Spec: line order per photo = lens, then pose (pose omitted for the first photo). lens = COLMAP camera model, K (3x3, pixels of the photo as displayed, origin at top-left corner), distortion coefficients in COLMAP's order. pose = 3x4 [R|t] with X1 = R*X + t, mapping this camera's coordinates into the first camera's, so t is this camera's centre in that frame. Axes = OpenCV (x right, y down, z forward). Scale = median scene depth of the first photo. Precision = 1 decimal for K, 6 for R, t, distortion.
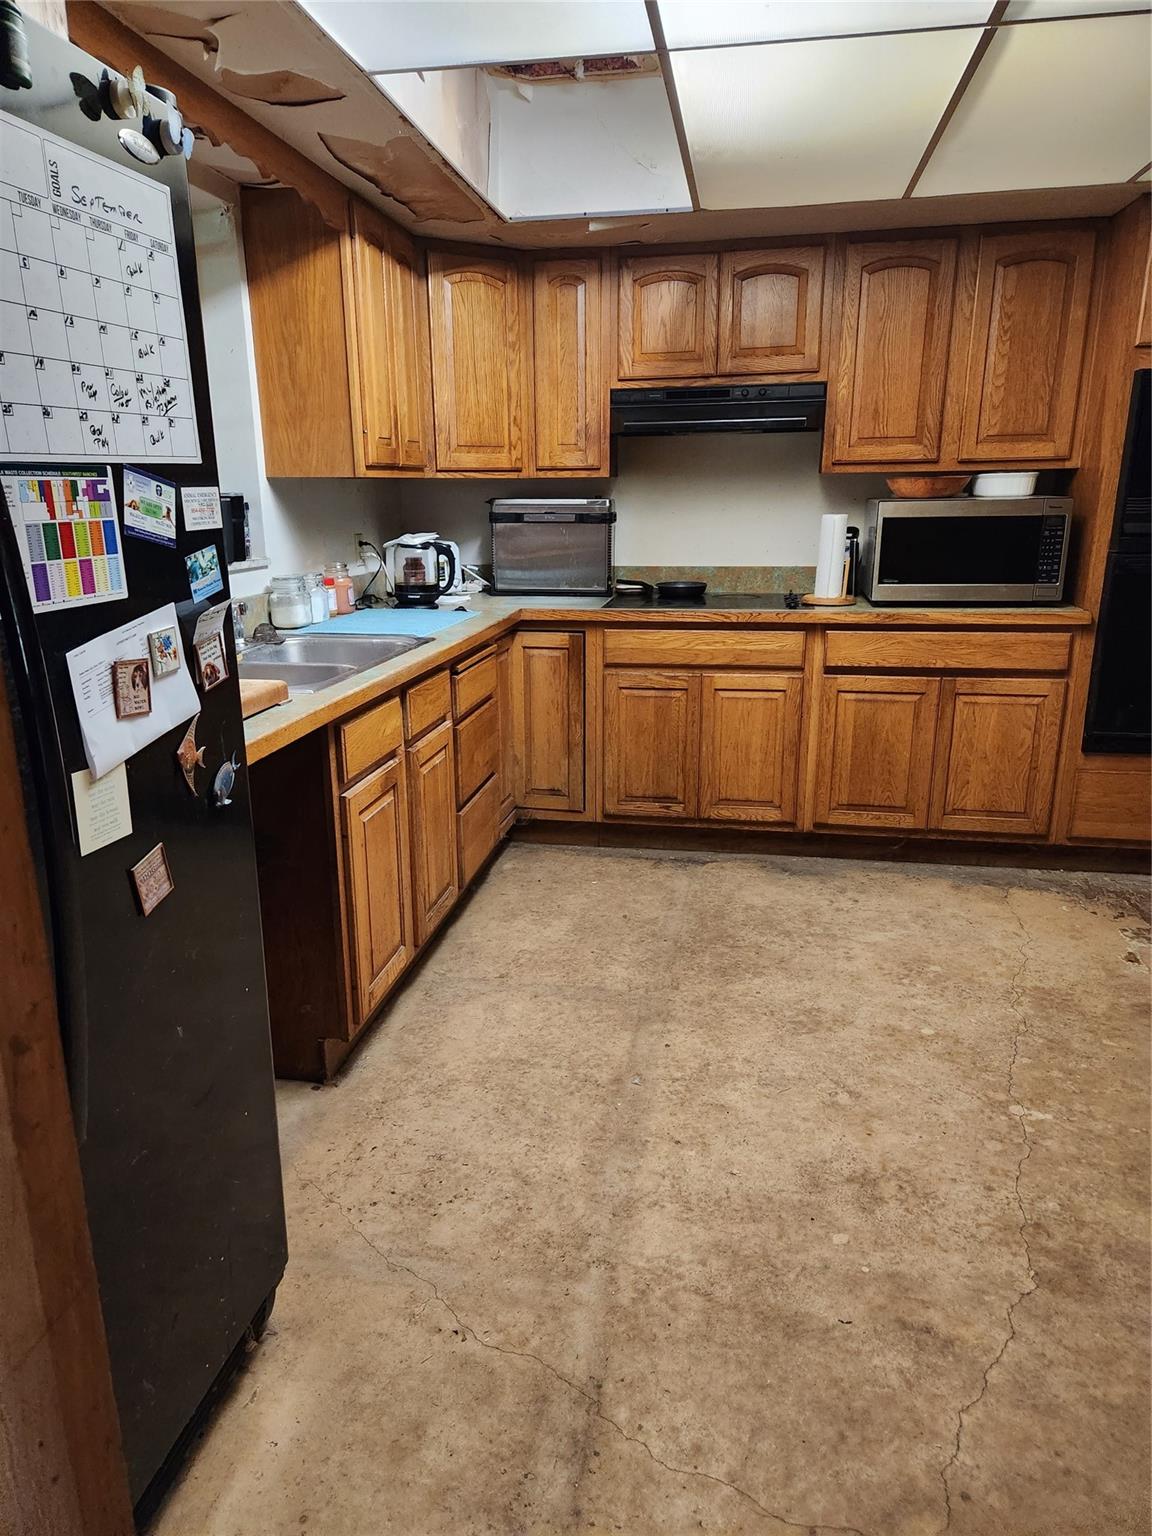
lens RADIAL K [[1011.9, 0, 576.0], [0, 1011.9, 768.0], [0, 0, 1]] dist [0.078048, -0.056363]
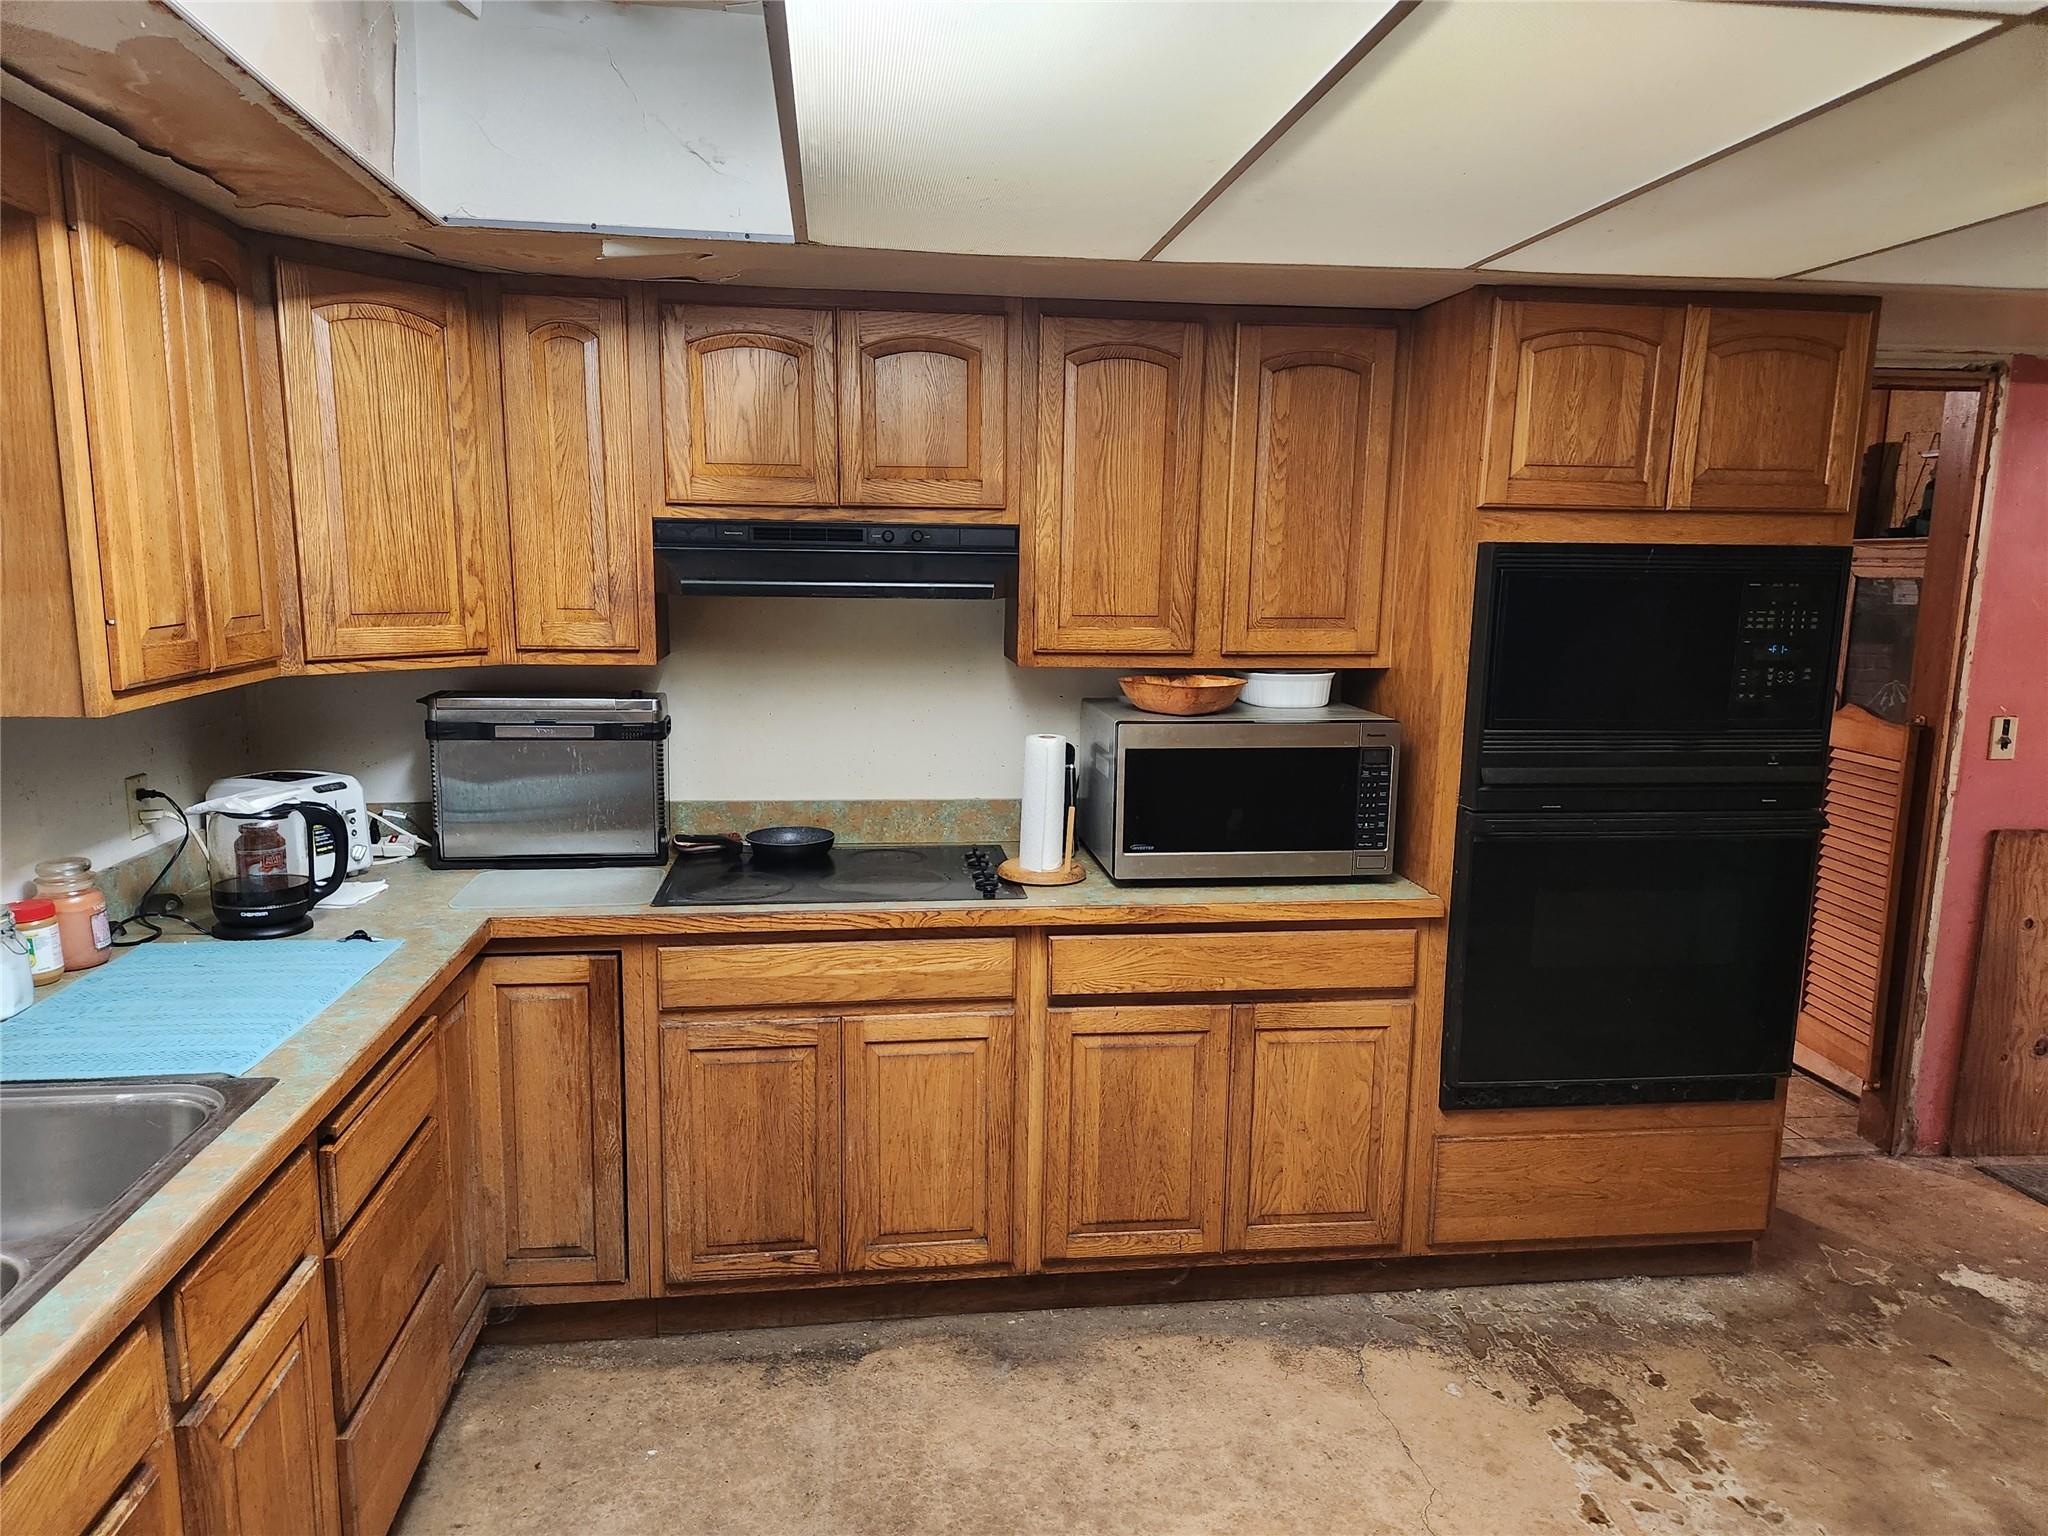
lens RADIAL K [[1349.2, 0, 1028.1], [0, 1349.2, 794.6], [0, 0, 1]] dist [0.078048, -0.056363]
pose [[0.952977, -0.030166, 0.301538, -0.000220], [0.058933, 0.994485, -0.086759, -0.146207], [-0.297258, 0.100450, 0.949499, 0.244759]]
